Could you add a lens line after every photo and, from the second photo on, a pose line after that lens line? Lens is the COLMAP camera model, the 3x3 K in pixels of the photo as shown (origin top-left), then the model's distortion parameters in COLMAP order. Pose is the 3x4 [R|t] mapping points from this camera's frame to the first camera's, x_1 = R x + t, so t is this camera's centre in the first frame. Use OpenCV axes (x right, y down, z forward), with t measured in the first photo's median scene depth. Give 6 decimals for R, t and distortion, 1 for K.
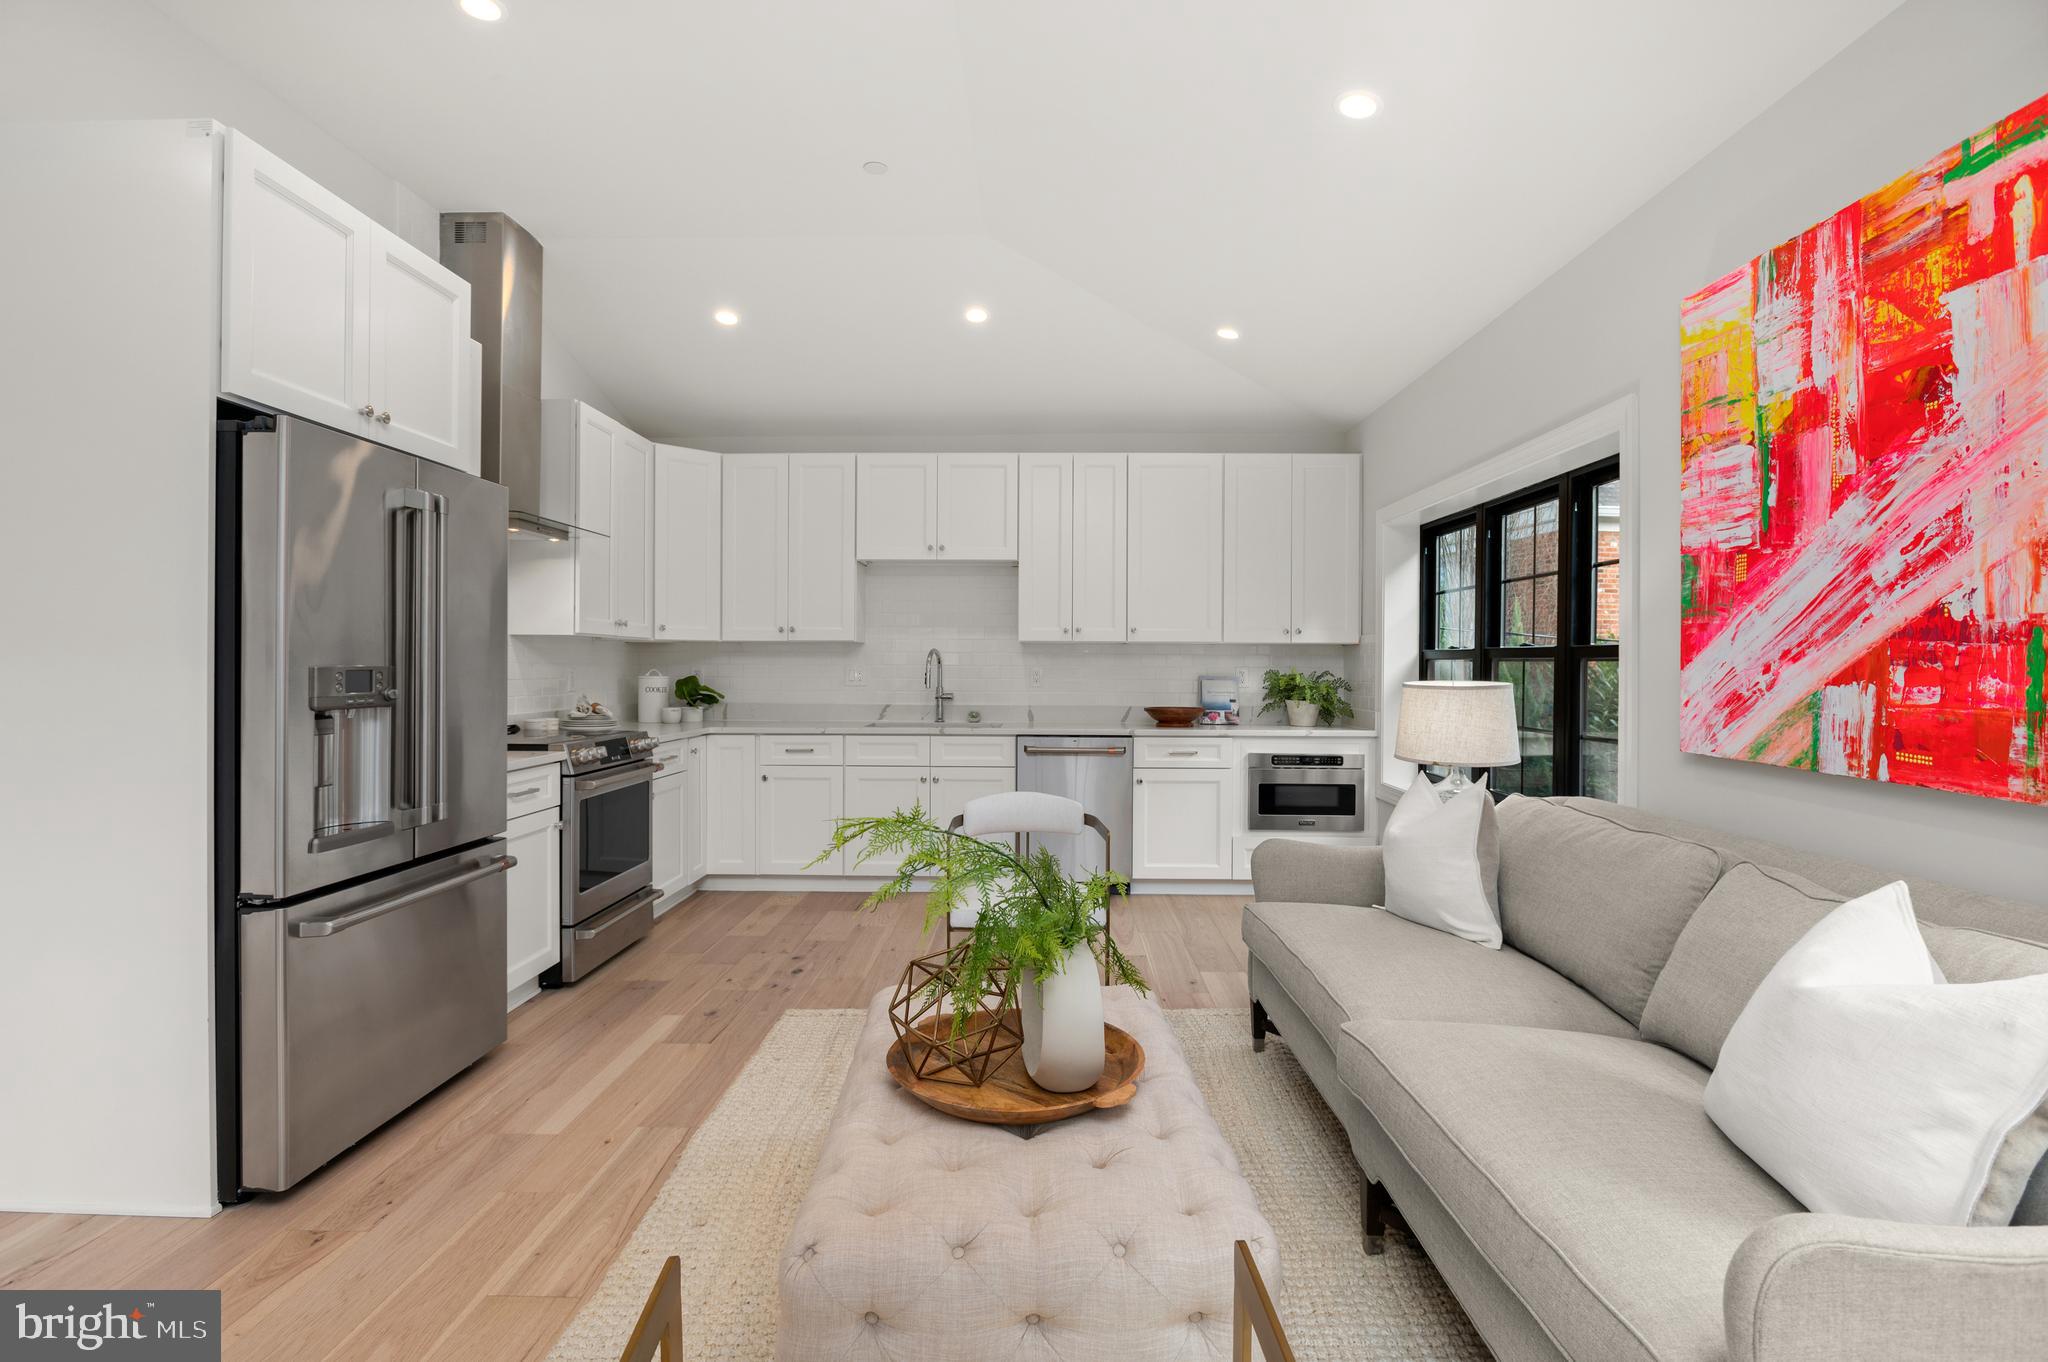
lens RADIAL K [[970.5, 0, 1031.2], [0, 970.5, 667.5], [0, 0, 1]] dist [-0.001914, -0.000168]
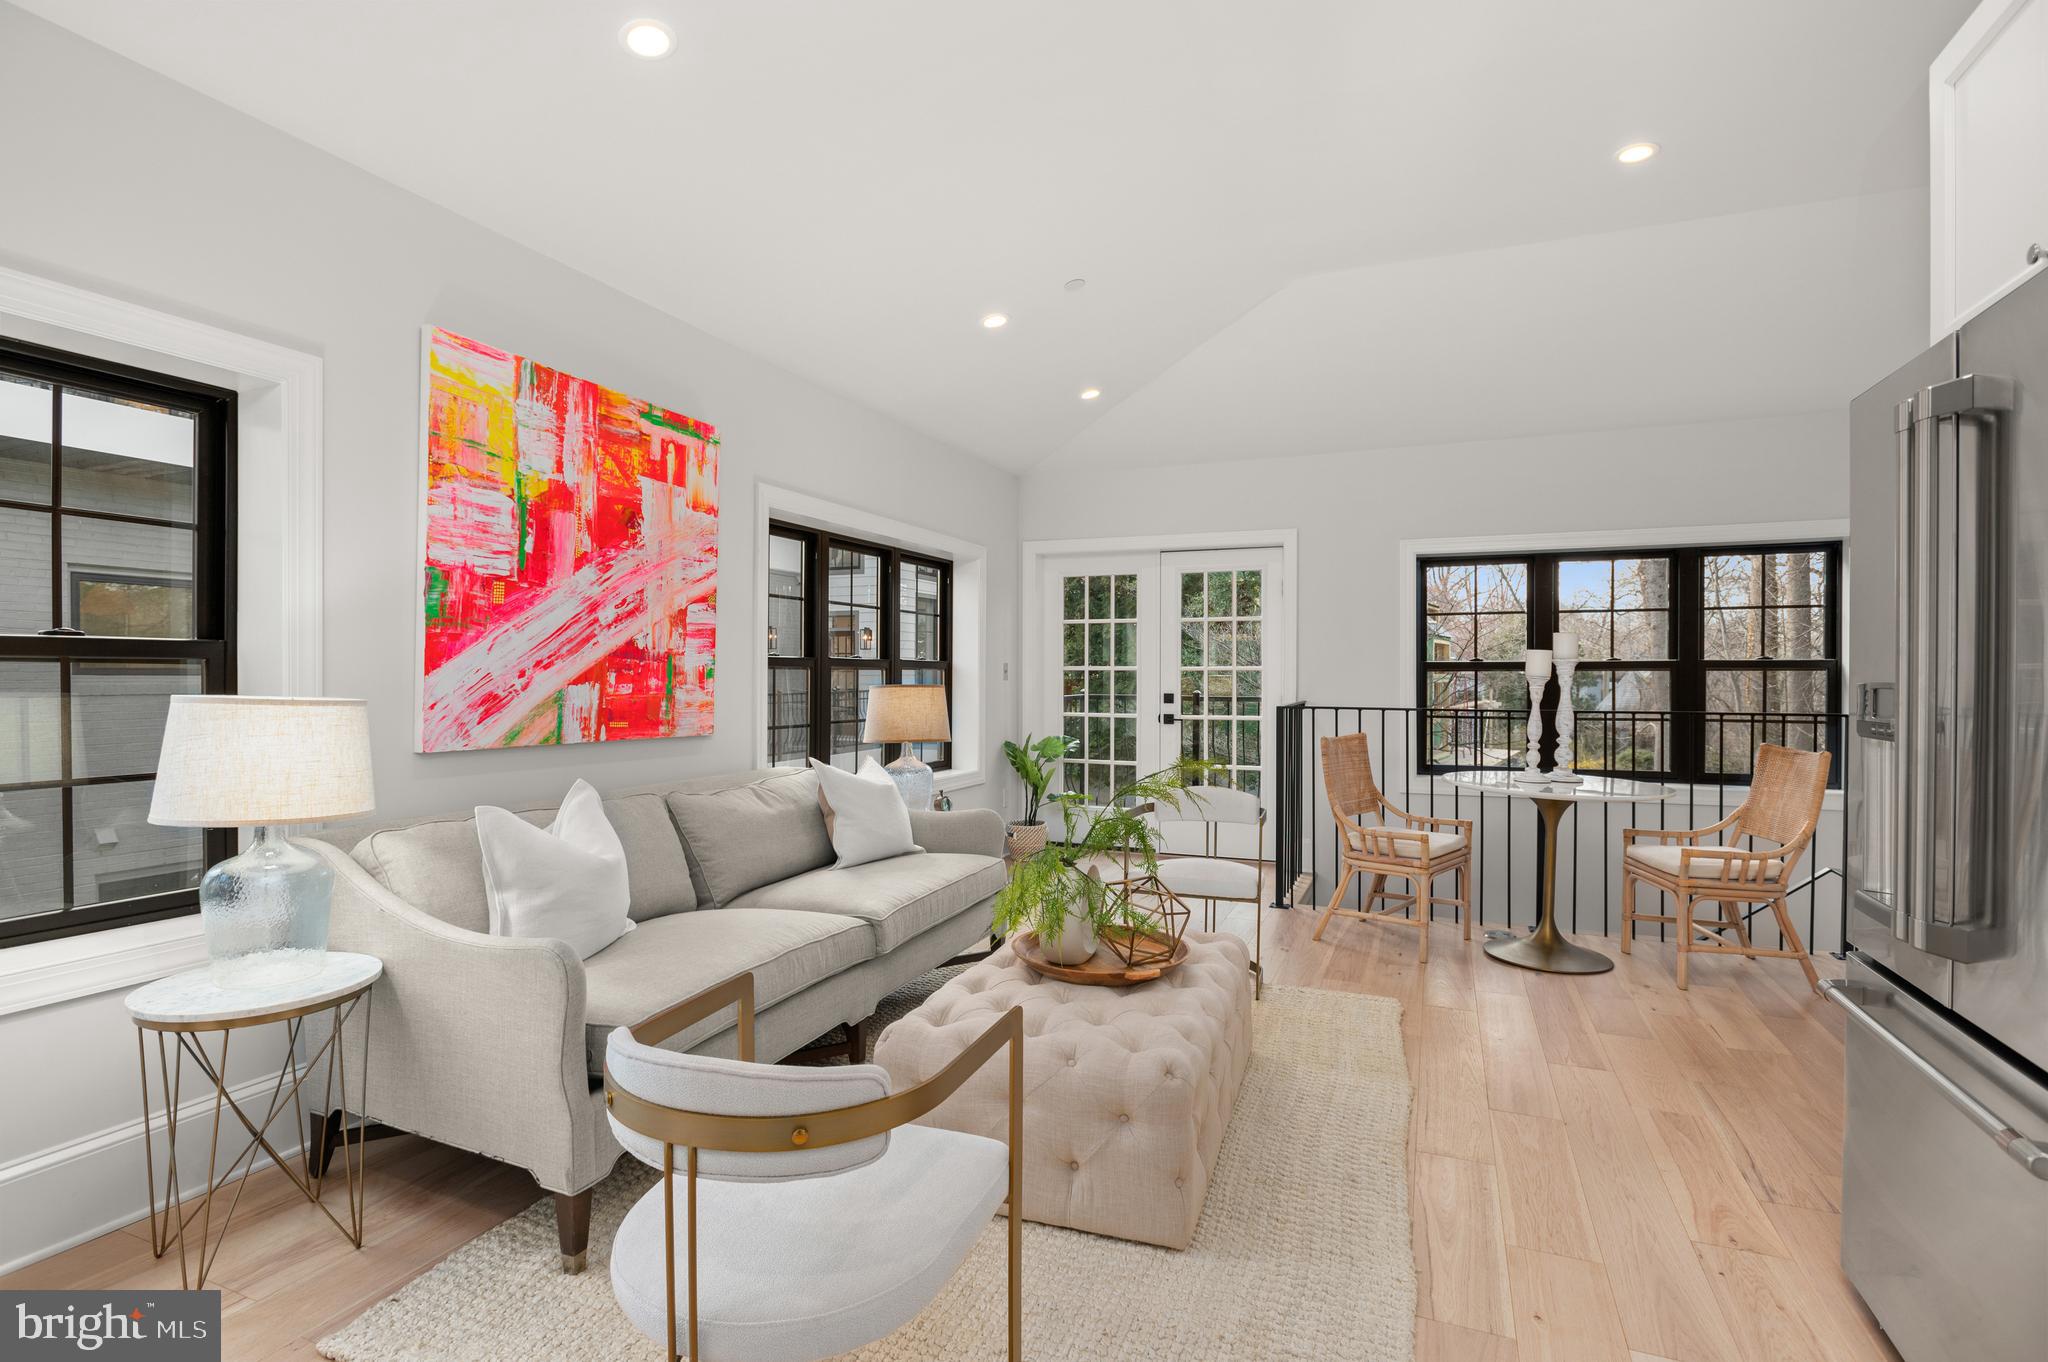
lens RADIAL K [[970.5, 0, 1030.5], [0, 970.5, 682.9], [0, 0, 1]] dist [-0.001914, -0.000168]
pose [[-0.929250, -0.010095, 0.369312, -0.393074], [-0.006462, 0.999918, 0.011071, -0.006117], [-0.369394, 0.007901, -0.929239, 2.089232]]
